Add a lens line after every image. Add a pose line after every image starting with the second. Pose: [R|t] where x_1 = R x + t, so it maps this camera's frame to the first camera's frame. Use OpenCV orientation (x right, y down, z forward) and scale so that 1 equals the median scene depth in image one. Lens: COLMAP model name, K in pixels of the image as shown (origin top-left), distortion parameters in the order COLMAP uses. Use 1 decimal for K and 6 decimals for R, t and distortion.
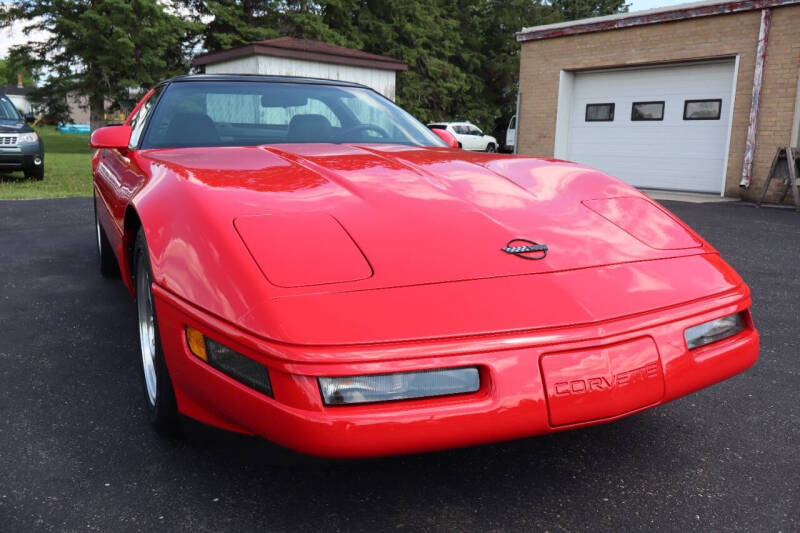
lens RADIAL K [[668.3, 0, 401.3], [0, 668.3, 266.5], [0, 0, 1]] dist [-0.006824, 0.010997]
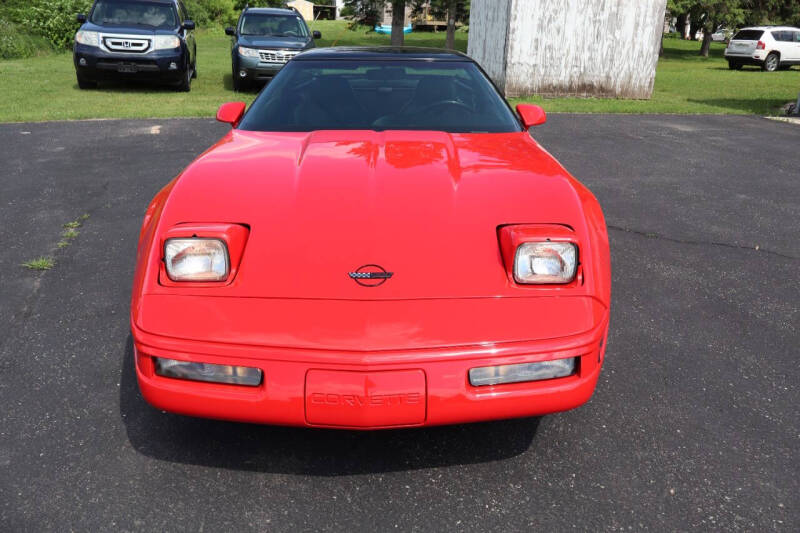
lens RADIAL K [[668.3, 0, 397.5], [0, 668.3, 266.9], [0, 0, 1]] dist [-0.006824, 0.010997]
pose [[0.899072, 0.145128, -0.413047, 0.664640], [-0.083362, 0.982946, 0.163916, -0.221802], [0.429791, -0.112940, 0.895837, -0.053058]]
